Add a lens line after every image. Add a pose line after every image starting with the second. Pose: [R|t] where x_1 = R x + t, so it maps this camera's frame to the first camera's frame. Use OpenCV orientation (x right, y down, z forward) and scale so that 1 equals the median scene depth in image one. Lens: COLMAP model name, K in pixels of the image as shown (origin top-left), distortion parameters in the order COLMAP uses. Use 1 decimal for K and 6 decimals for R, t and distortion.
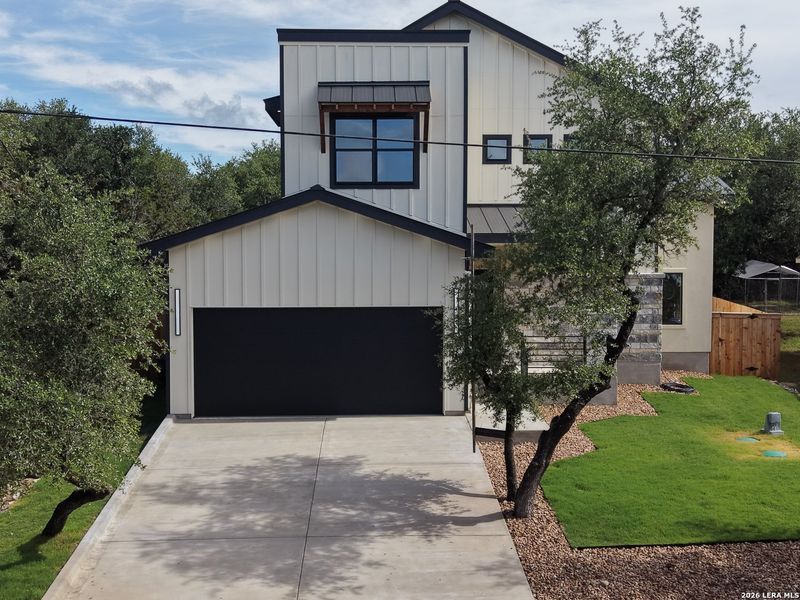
lens RADIAL K [[1083.2, 0, 400.0], [0, 1083.2, 300.0], [0, 0, 1]] dist [0.160388, 0.003413]
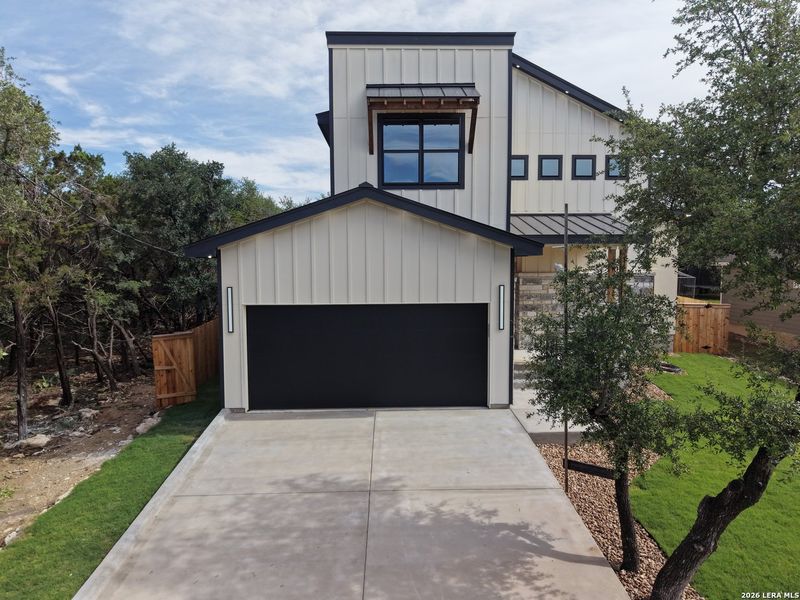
lens RADIAL K [[540.4, 0, 400.0], [0, 540.4, 300.0], [0, 0, 1]] dist [0.029172, 0.000172]
pose [[0.999975, -0.003786, -0.005944, -0.041095], [0.003887, 0.999846, 0.017140, -0.006081], [0.005878, -0.017163, 0.999835, 0.486532]]
